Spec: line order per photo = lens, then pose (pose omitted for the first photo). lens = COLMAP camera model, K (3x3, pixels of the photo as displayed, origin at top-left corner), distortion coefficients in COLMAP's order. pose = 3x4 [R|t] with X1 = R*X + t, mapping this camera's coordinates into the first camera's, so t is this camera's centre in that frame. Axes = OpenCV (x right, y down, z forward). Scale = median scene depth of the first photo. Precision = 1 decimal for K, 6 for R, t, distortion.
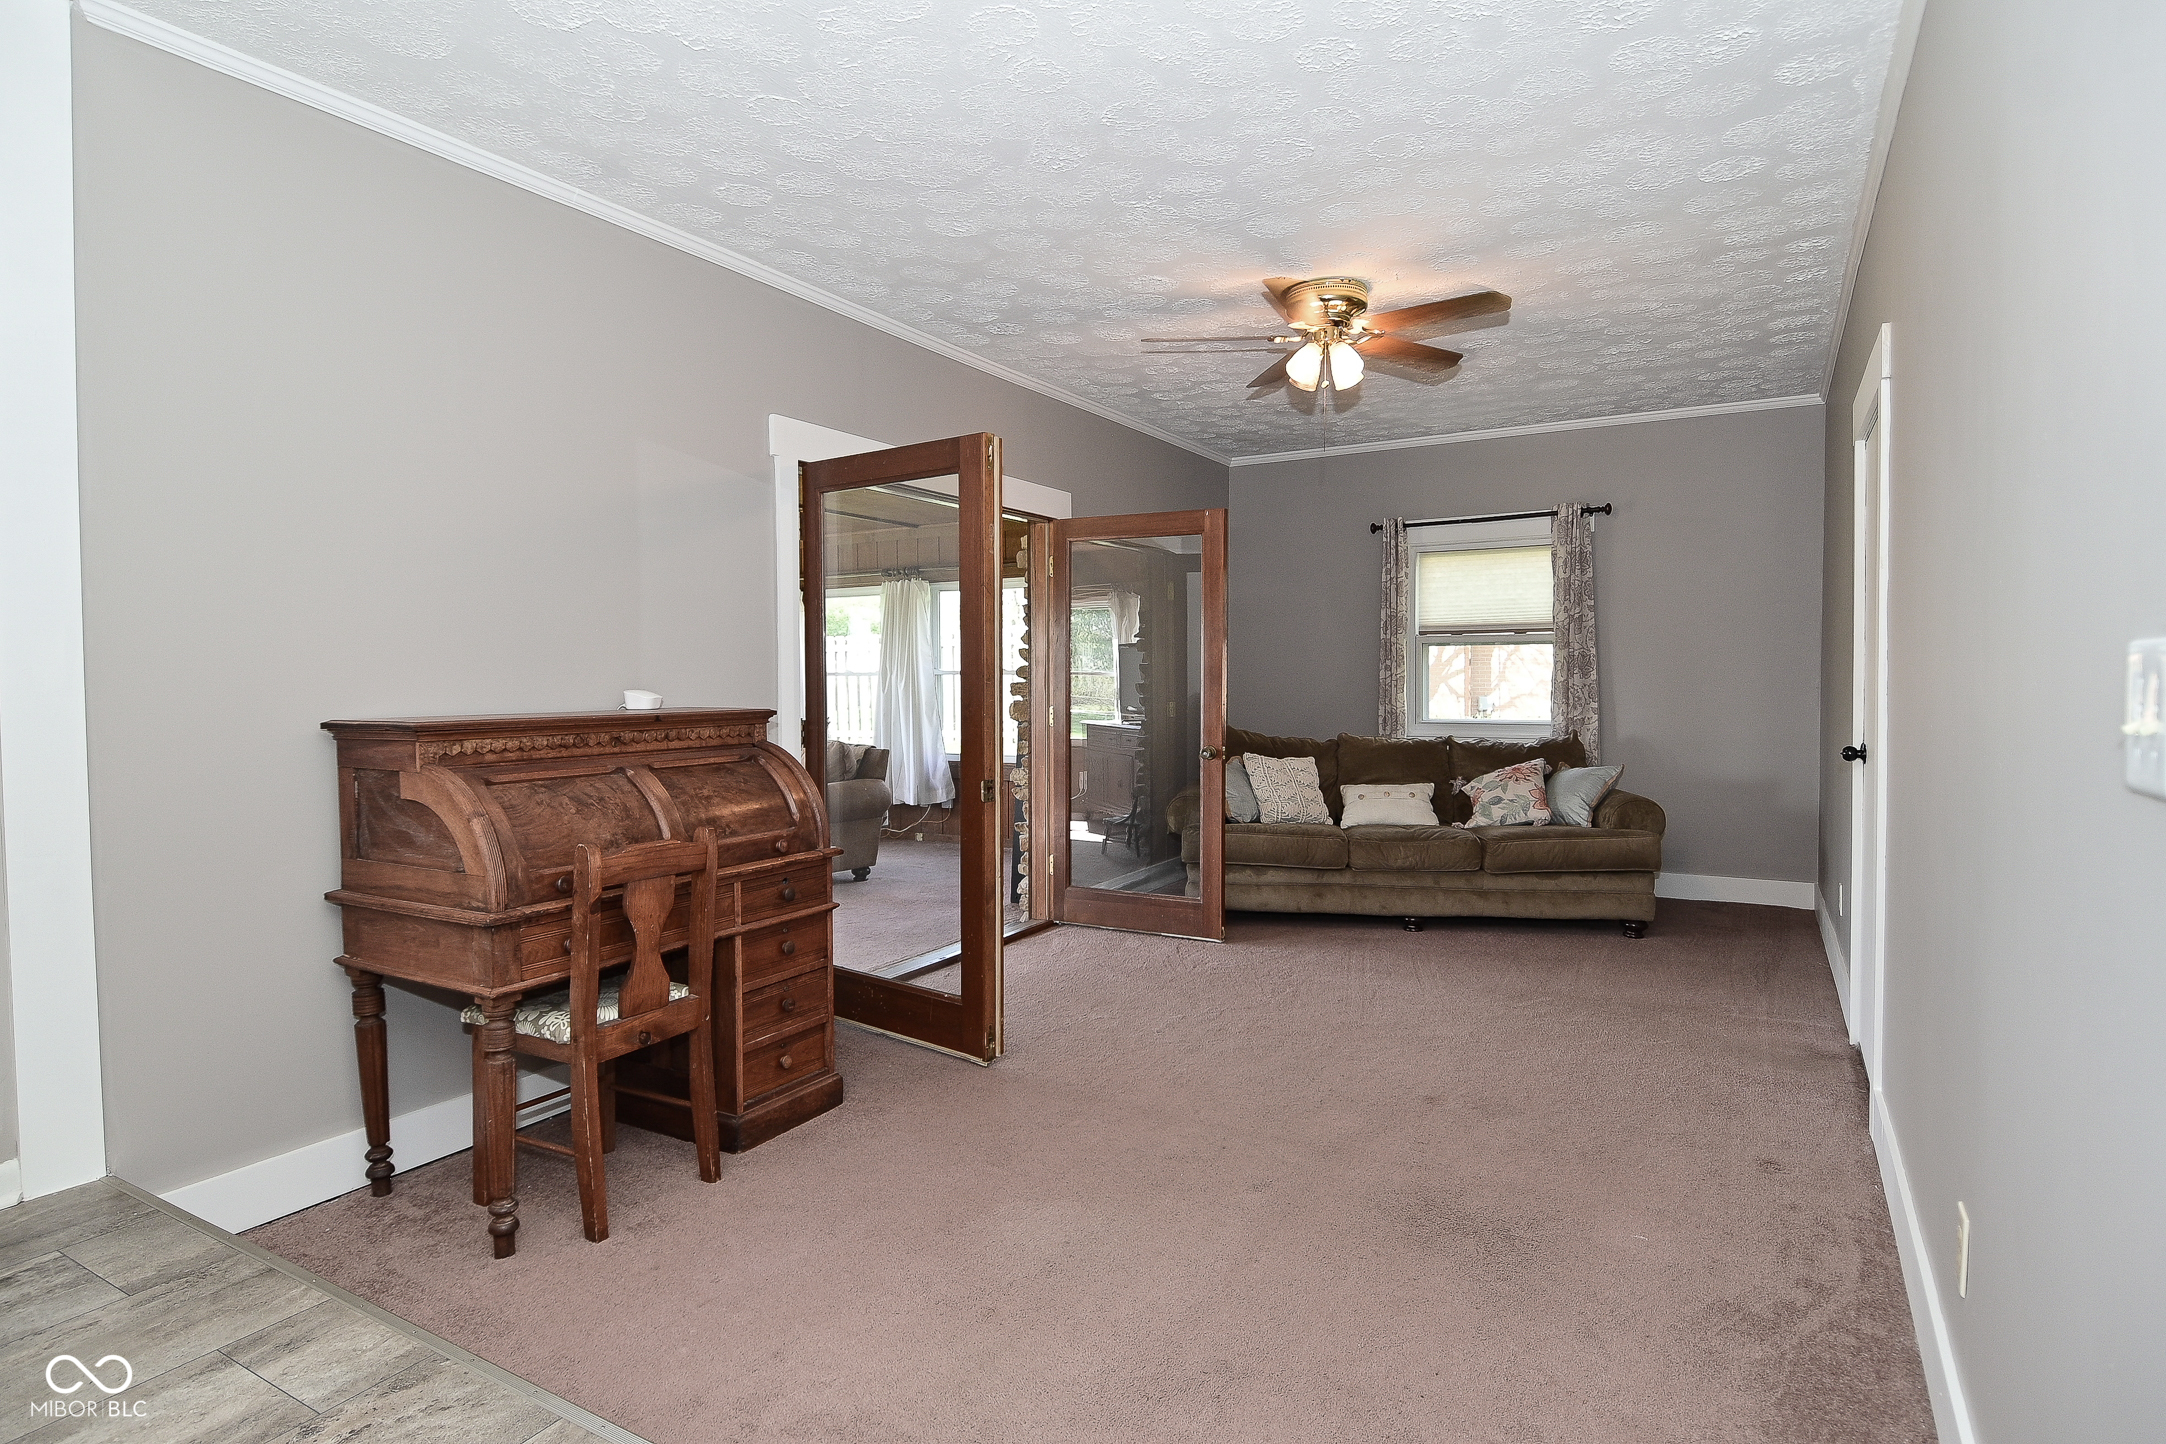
lens RADIAL K [[1141.0, 0, 1080.8], [0, 1141.0, 709.6], [0, 0, 1]] dist [0.019840, -0.029973]
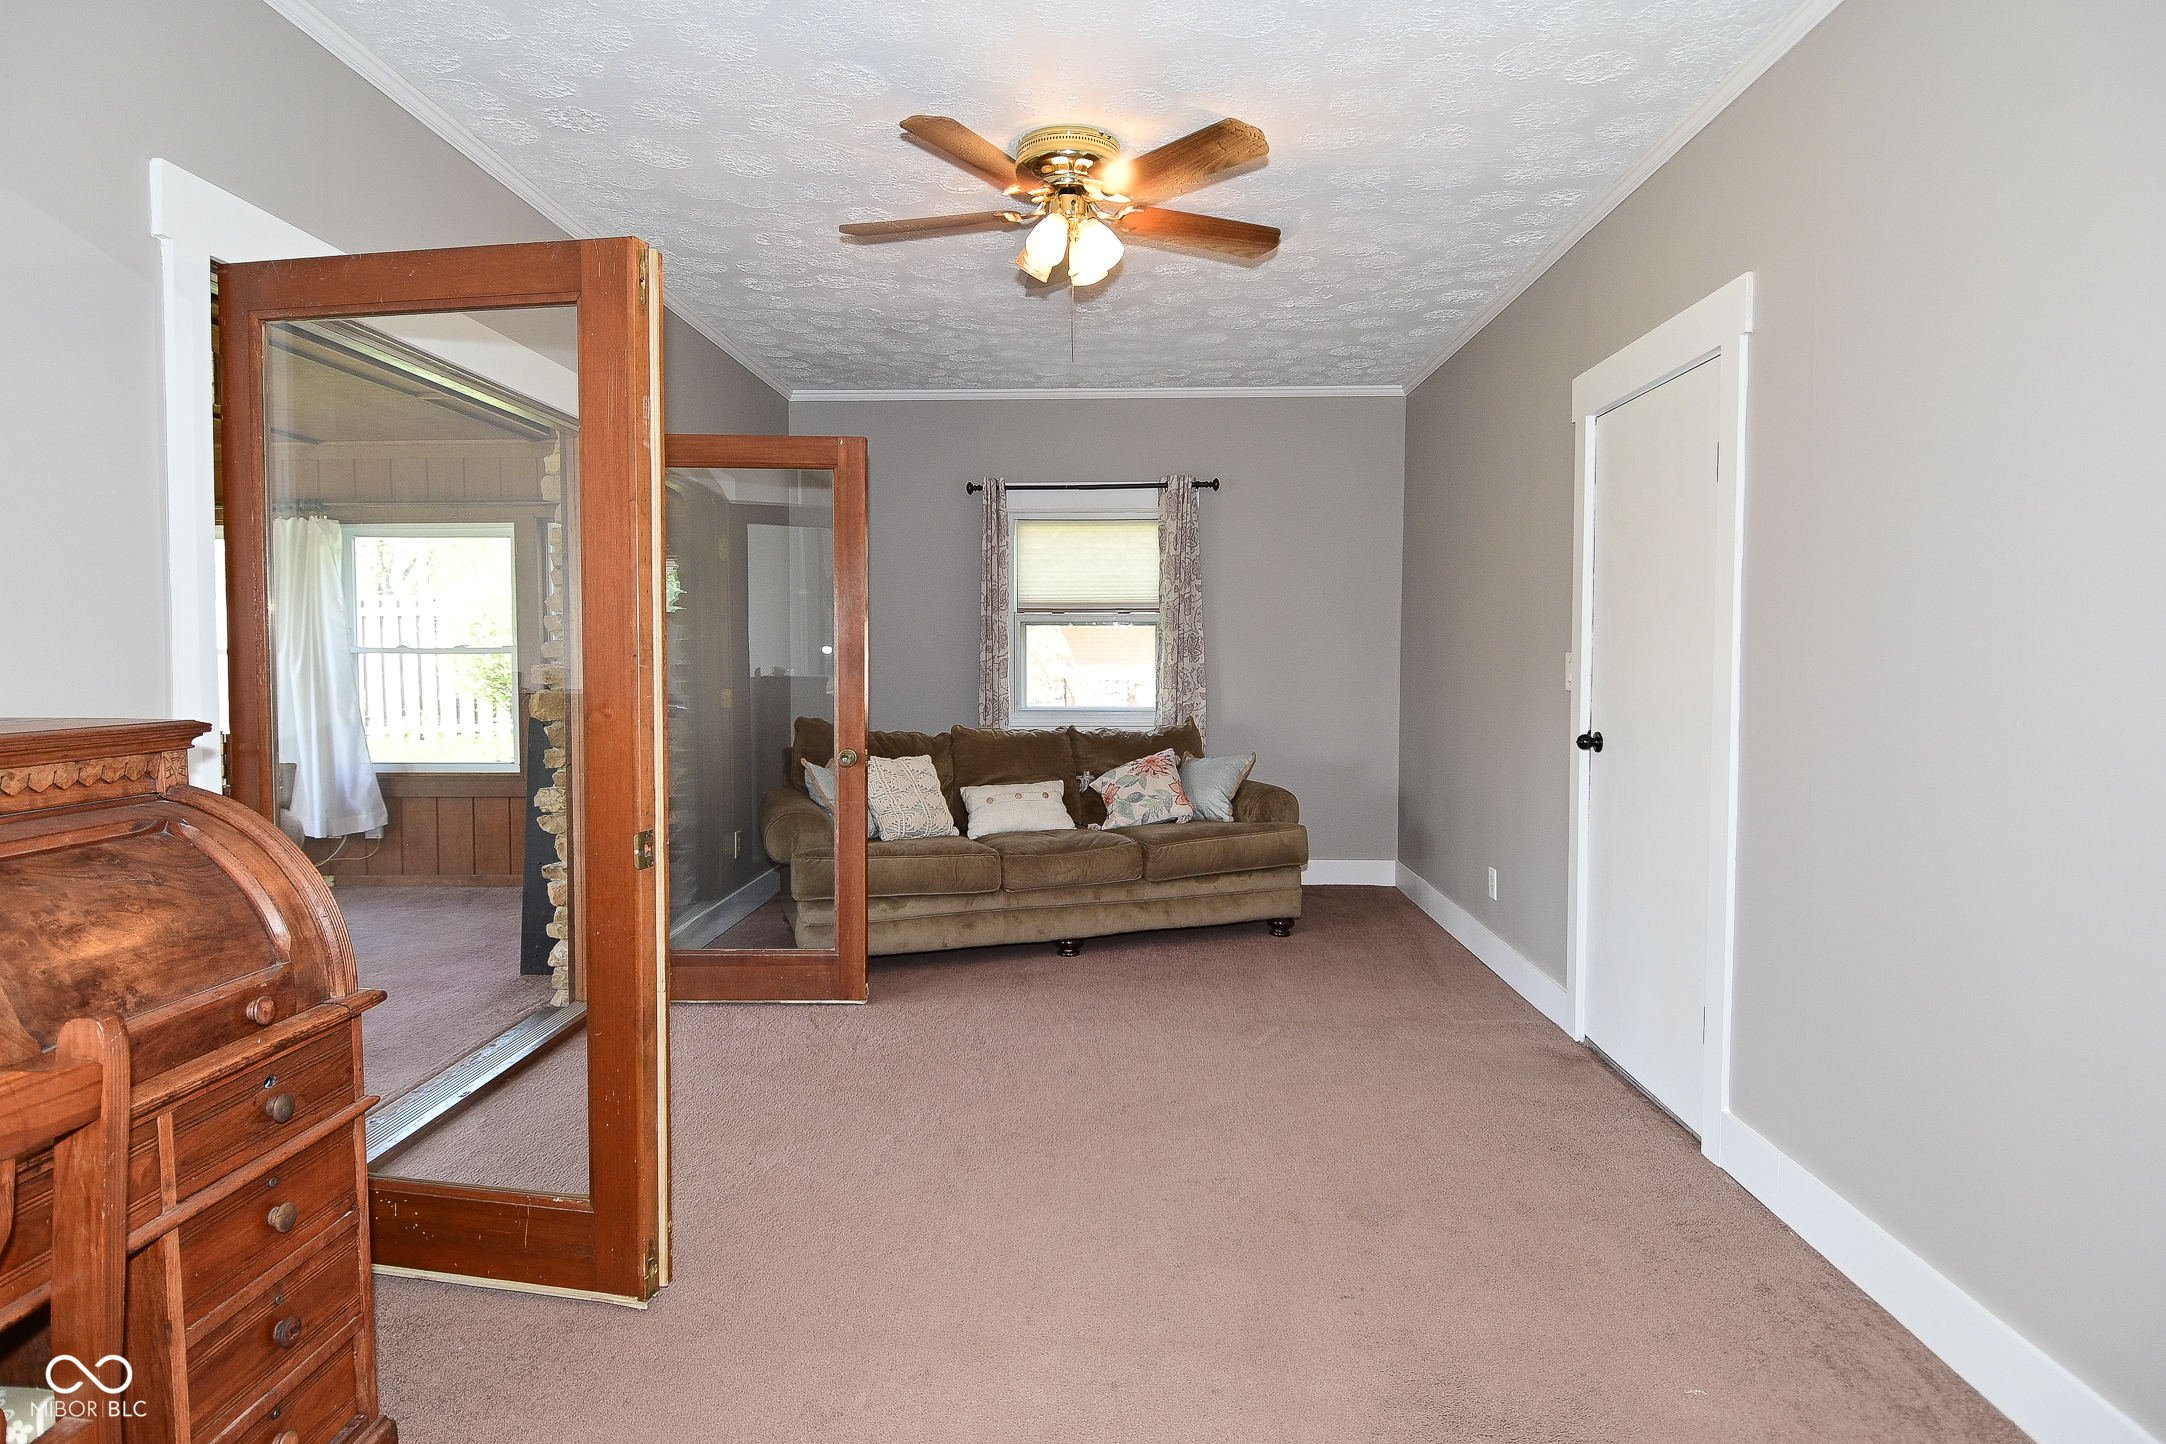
lens RADIAL K [[1141.0, 0, 1080.8], [0, 1141.0, 709.6], [0, 0, 1]] dist [0.019840, -0.029973]
pose [[0.879521, -0.016497, 0.475574, -0.102416], [0.008842, 0.999793, 0.018329, -0.006592], [-0.475778, -0.011916, 0.879485, 0.232401]]
